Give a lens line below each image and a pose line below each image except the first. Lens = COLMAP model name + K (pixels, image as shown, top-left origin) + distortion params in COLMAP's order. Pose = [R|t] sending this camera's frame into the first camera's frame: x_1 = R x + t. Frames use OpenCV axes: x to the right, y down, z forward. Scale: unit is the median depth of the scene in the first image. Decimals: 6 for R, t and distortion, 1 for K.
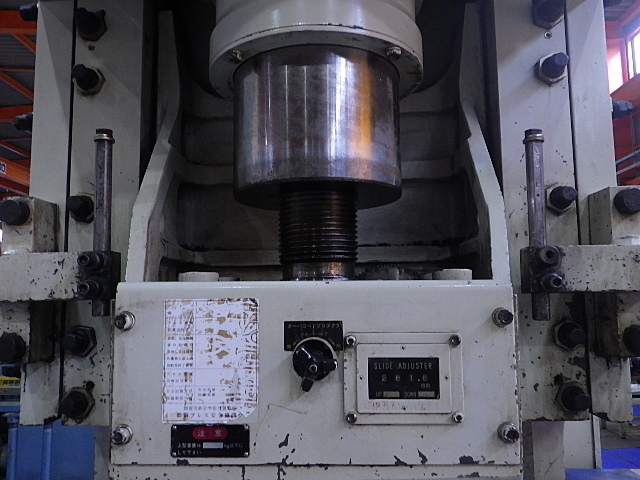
lens RADIAL K [[526.0, 0, 320.0], [0, 526.0, 240.0], [0, 0, 1]] dist [-0.001254, -0.002854]
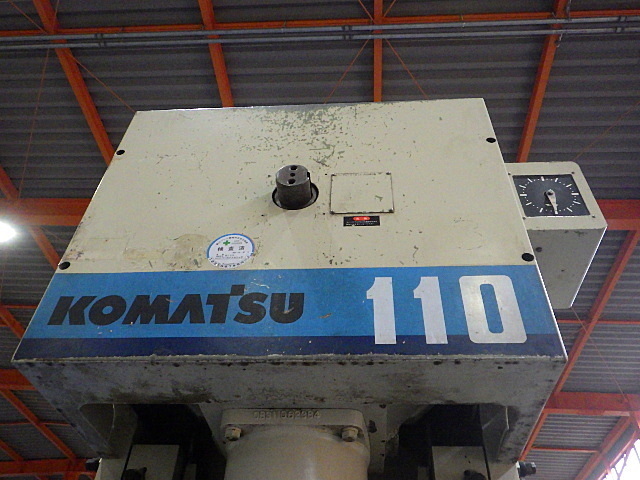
lens RADIAL K [[526.0, 0, 320.0], [0, 526.0, 240.0], [0, 0, 1]] dist [-0.001254, -0.002854]
pose [[0.997838, 0.008871, -0.065114, 0.134124], [-0.046487, 0.795631, -0.603996, -0.116514], [0.046449, 0.605717, 0.794323, -0.458773]]
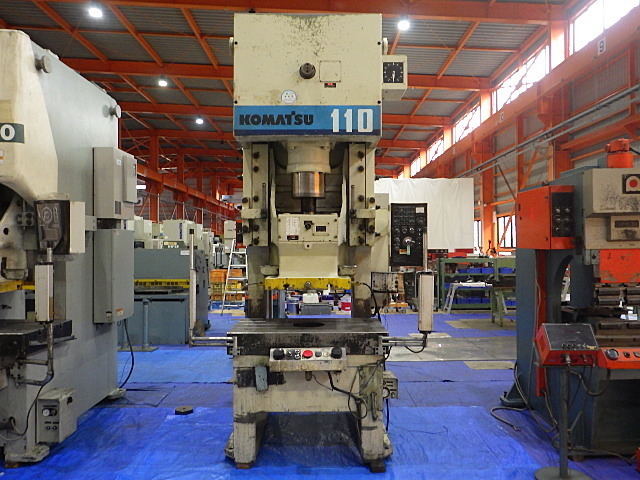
lens RADIAL K [[526.0, 0, 320.0], [0, 526.0, 240.0], [0, 0, 1]] dist [-0.001254, -0.002854]
pose [[0.999396, 0.012989, 0.032234, -0.047539], [-0.016281, 0.994437, 0.104062, -0.194031], [-0.030703, -0.104524, 0.994048, -3.683721]]
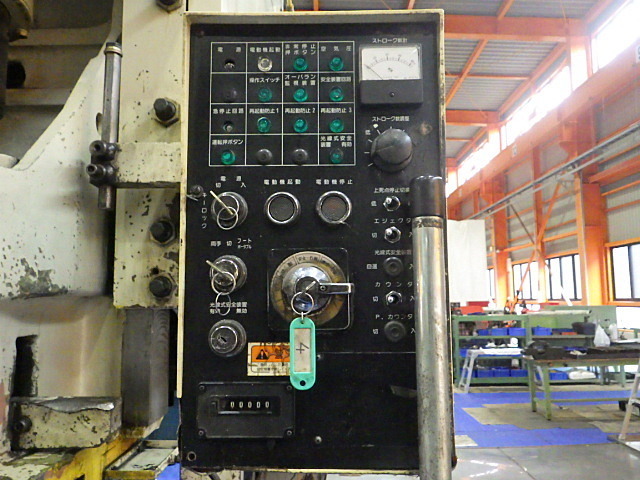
lens RADIAL K [[528.8, 0, 320.0], [0, 528.8, 240.0], [0, 0, 1]] dist [-0.003854, -0.003911]
pose [[0.999709, 0.008841, 0.022440, 0.786745], [-0.008960, 0.999946, 0.005205, 0.190356], [-0.022393, -0.005404, 0.999735, -0.134735]]
